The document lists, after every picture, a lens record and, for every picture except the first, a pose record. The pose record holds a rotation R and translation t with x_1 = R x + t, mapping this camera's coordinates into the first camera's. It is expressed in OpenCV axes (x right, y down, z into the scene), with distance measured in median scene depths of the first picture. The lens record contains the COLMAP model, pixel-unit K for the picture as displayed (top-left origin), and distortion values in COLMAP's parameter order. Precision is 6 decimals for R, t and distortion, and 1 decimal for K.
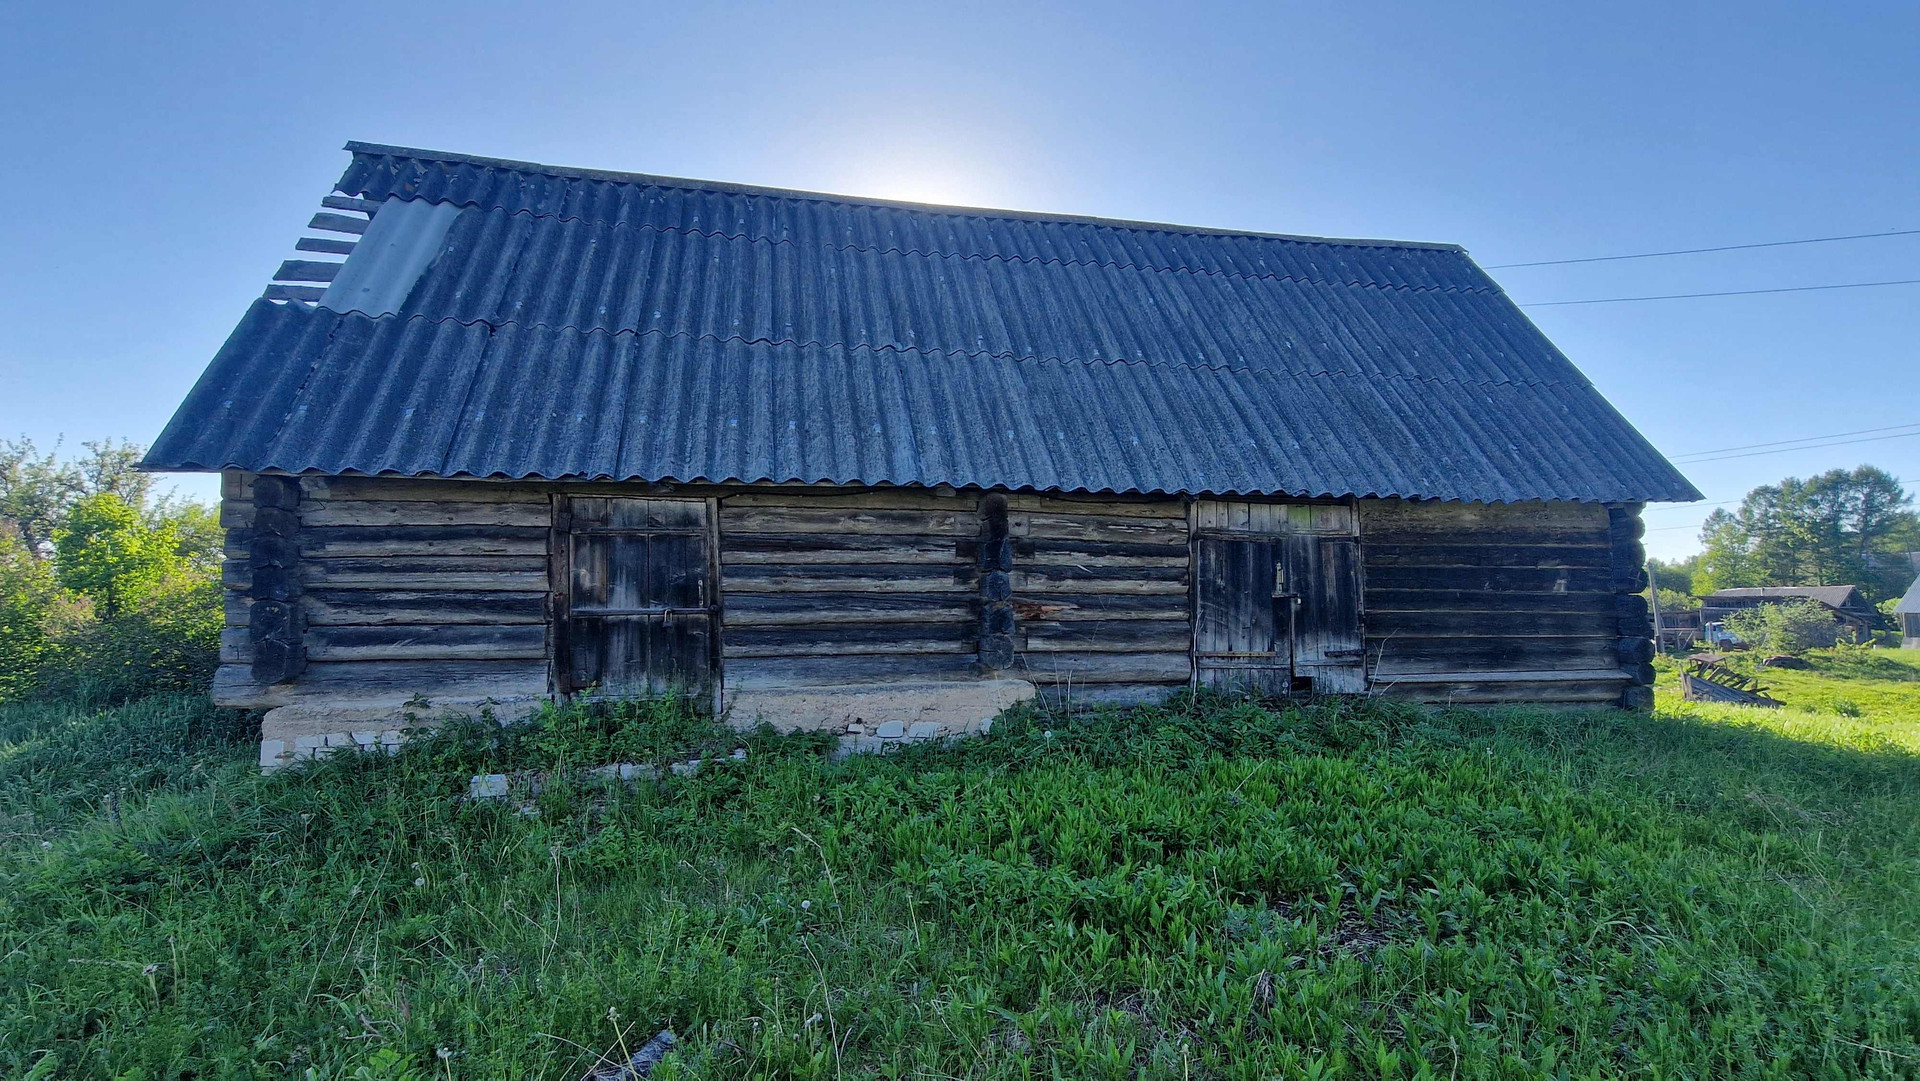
lens RADIAL K [[911.1, 0, 953.3], [0, 911.1, 549.6], [0, 0, 1]] dist [0.002323, -0.000254]
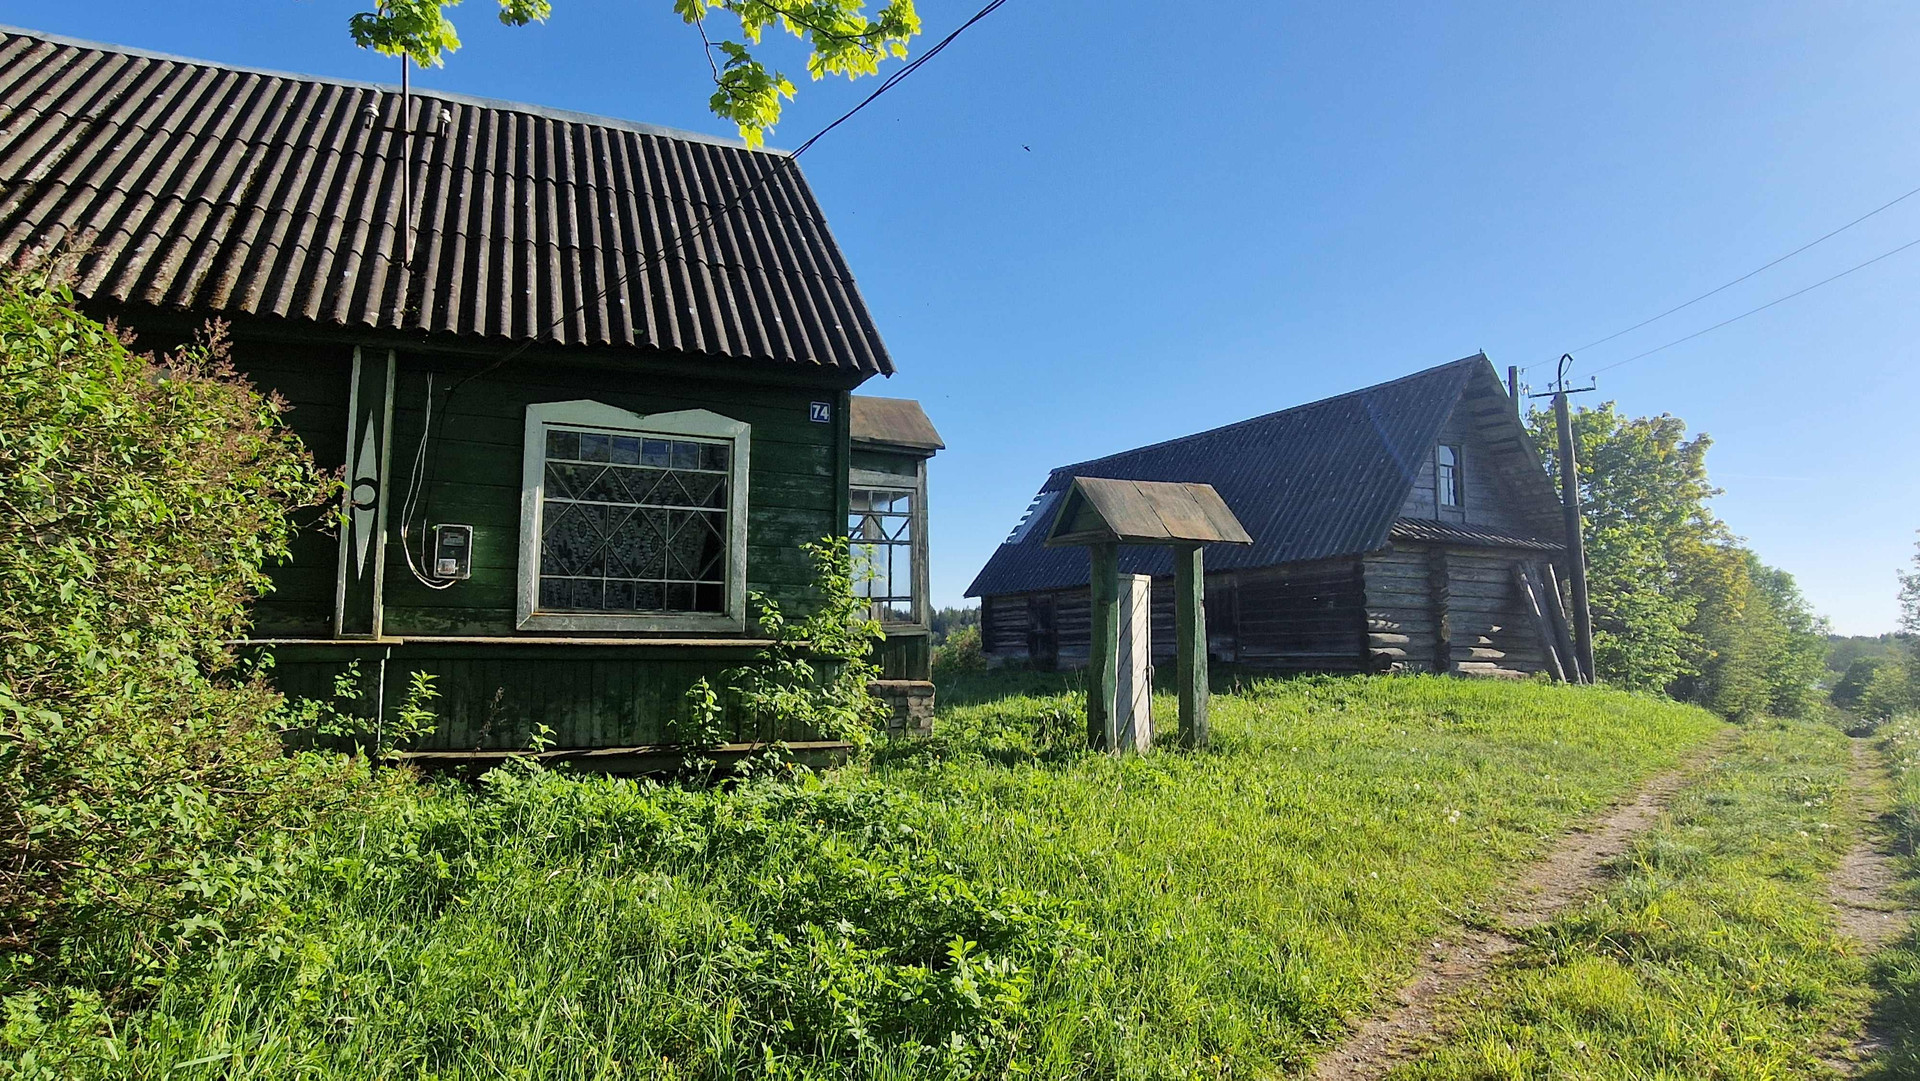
lens RADIAL K [[1245.4, 0, 960.0], [0, 1245.4, 540.5], [0, 0, 1]] dist [0.003723, -0.000117]
pose [[0.303870, -0.096094, -0.947855, 3.071378], [0.065571, 0.994651, -0.079817, 0.068041], [0.950454, -0.037898, 0.308546, -0.495009]]
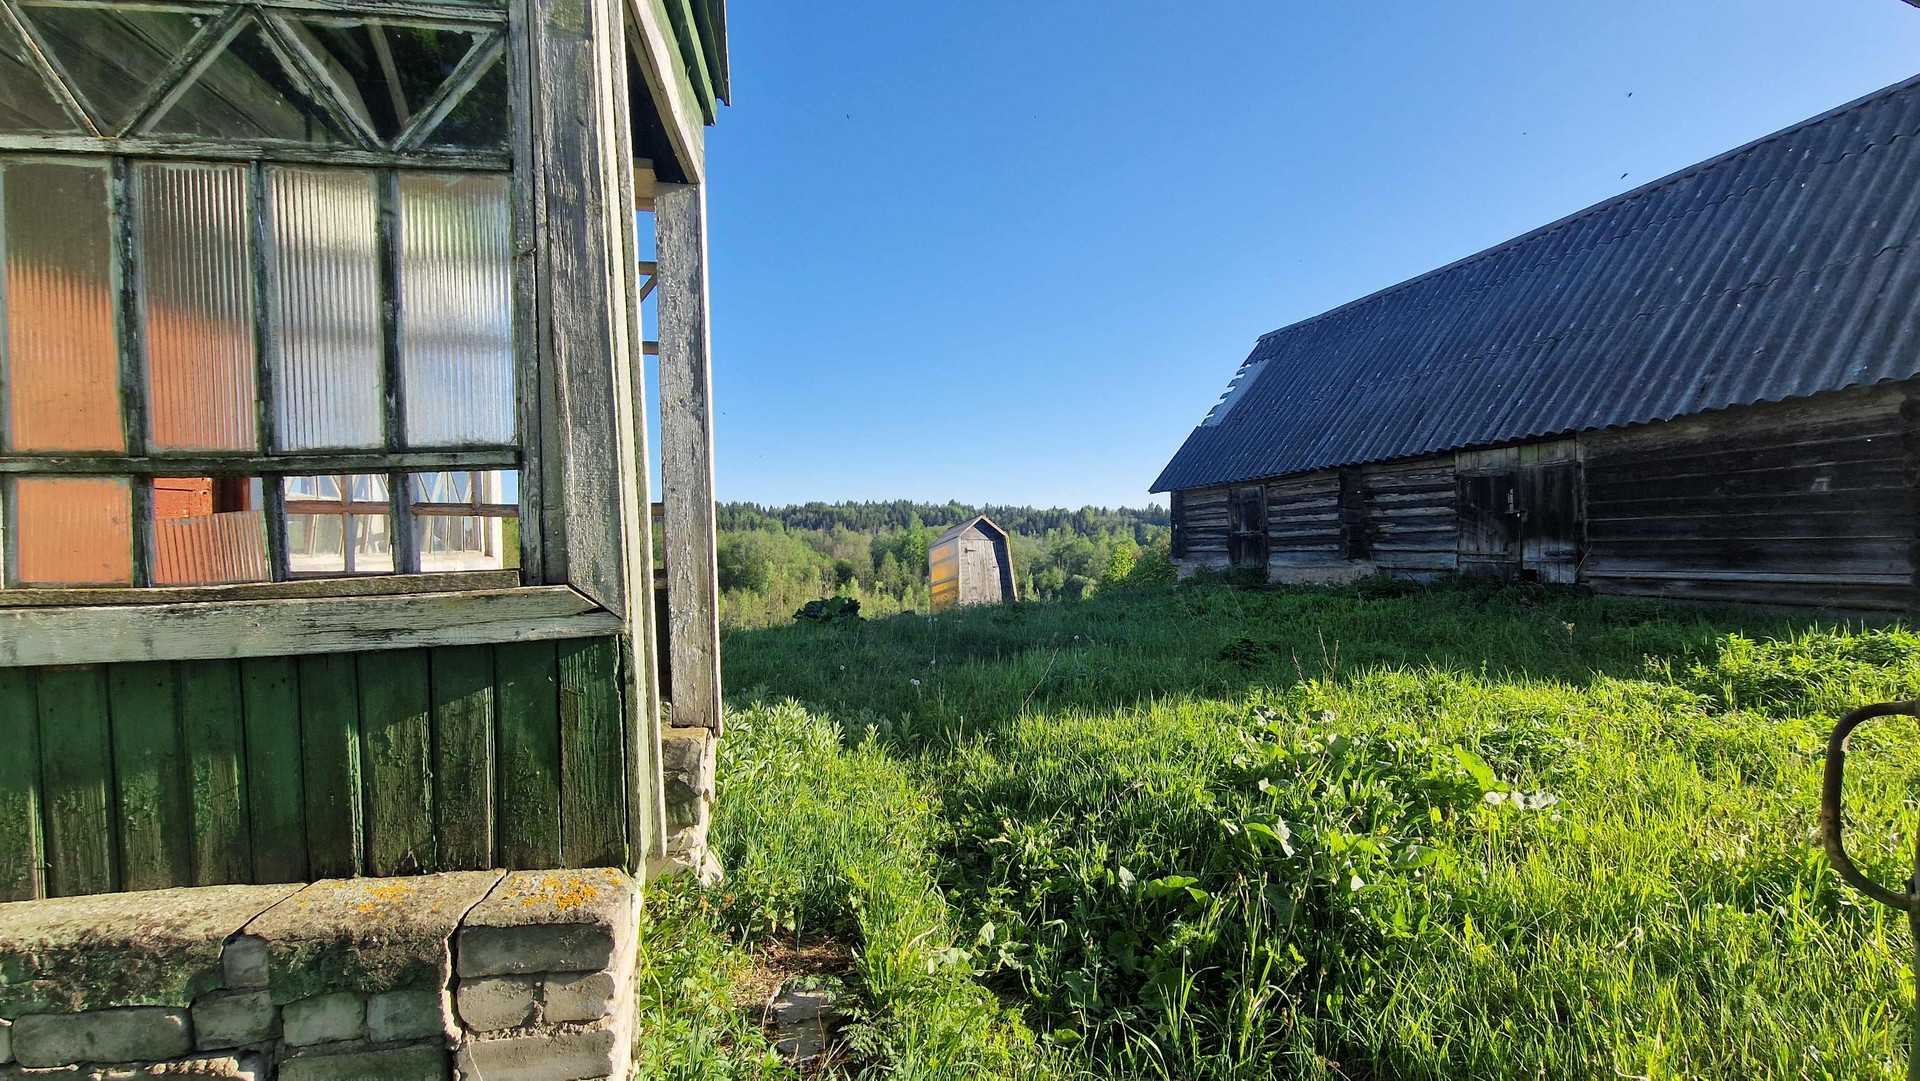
lens RADIAL K [[911.1, 0, 953.3], [0, 911.1, 549.6], [0, 0, 1]] dist [0.002323, -0.000254]
pose [[0.058460, -0.003569, -0.998283, 1.716351], [0.075975, 0.997109, 0.000884, 0.041560], [0.995395, -0.075896, 0.058563, 0.049315]]
